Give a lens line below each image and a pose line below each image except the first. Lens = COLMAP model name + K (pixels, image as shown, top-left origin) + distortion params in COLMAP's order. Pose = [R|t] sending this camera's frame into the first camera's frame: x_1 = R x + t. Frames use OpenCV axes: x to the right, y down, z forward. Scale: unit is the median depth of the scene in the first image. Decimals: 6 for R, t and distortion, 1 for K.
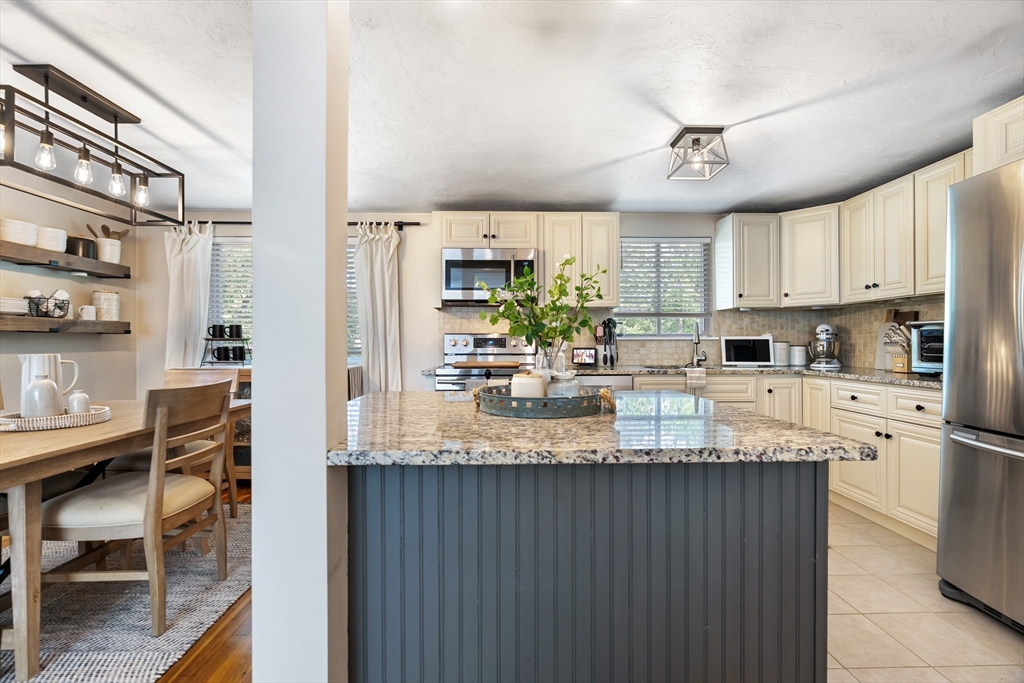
lens RADIAL K [[464.2, 0, 512.0], [0, 464.2, 341.5], [0, 0, 1]] dist [-0.000334, 0.000504]
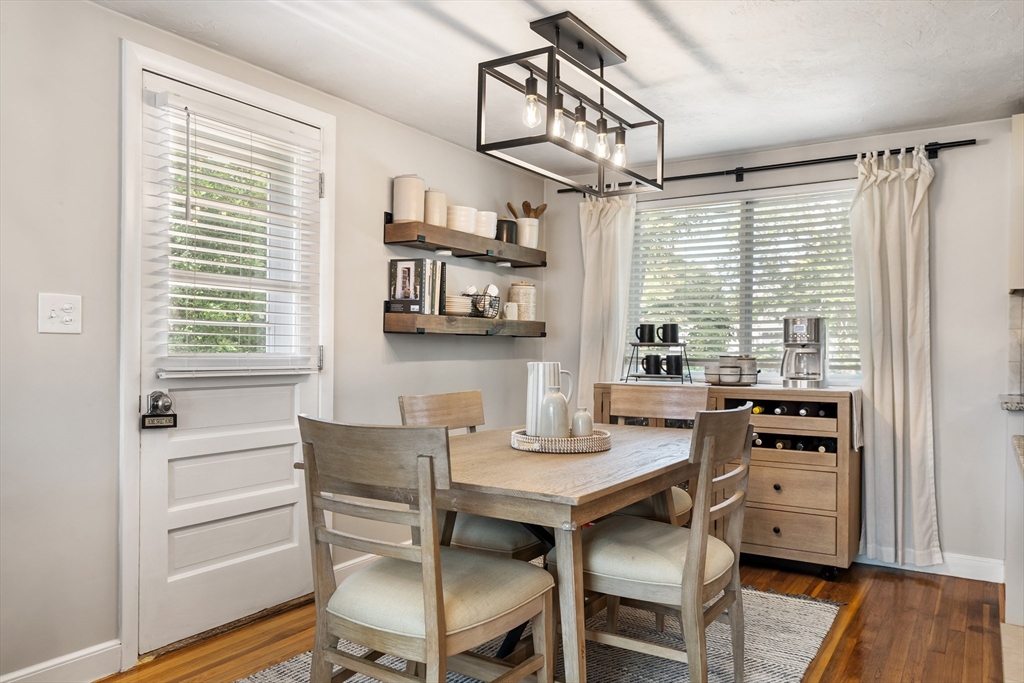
lens RADIAL K [[750.6, 0, 510.7], [0, 750.6, 351.5], [0, 0, 1]] dist [0.001274, 0.002018]
pose [[0.829993, 0.008581, -0.557708, -0.164264], [-0.006350, 0.999962, 0.005934, 0.000458], [0.557738, -0.001384, 0.830016, -0.082728]]
